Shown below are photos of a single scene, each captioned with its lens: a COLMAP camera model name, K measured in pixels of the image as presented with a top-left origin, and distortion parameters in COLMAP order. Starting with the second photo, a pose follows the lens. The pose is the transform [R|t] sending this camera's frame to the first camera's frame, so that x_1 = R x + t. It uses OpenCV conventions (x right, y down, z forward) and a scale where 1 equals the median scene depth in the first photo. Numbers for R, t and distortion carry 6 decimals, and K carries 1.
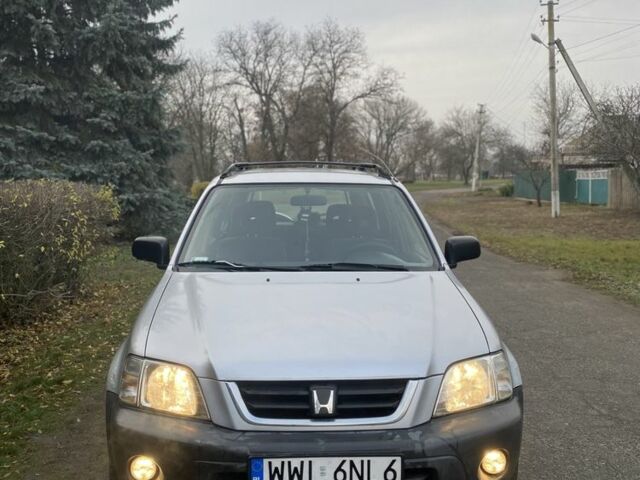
lens RADIAL K [[664.4, 0, 318.9], [0, 664.4, 240.1], [0, 0, 1]] dist [0.012154, 0.000000]
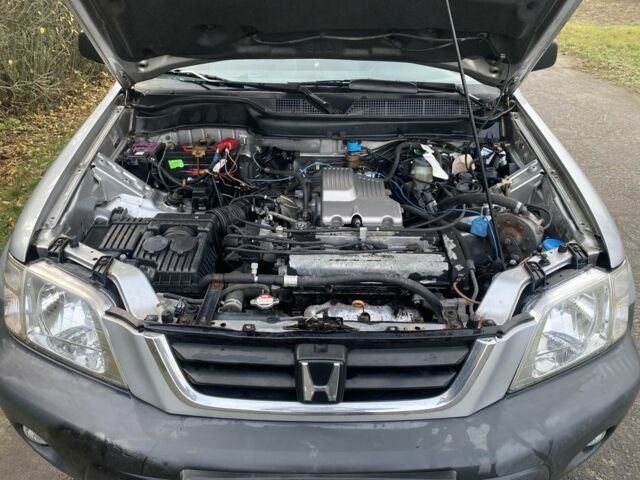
lens RADIAL K [[493.3, 0, 317.2], [0, 493.3, 239.8], [0, 0, 1]] dist [0.004836, -0.004320]
pose [[0.998847, 0.034056, -0.033828, 0.004966], [-0.017051, 0.910498, 0.413163, -0.011149], [0.044871, -0.412110, 0.910029, 0.237618]]
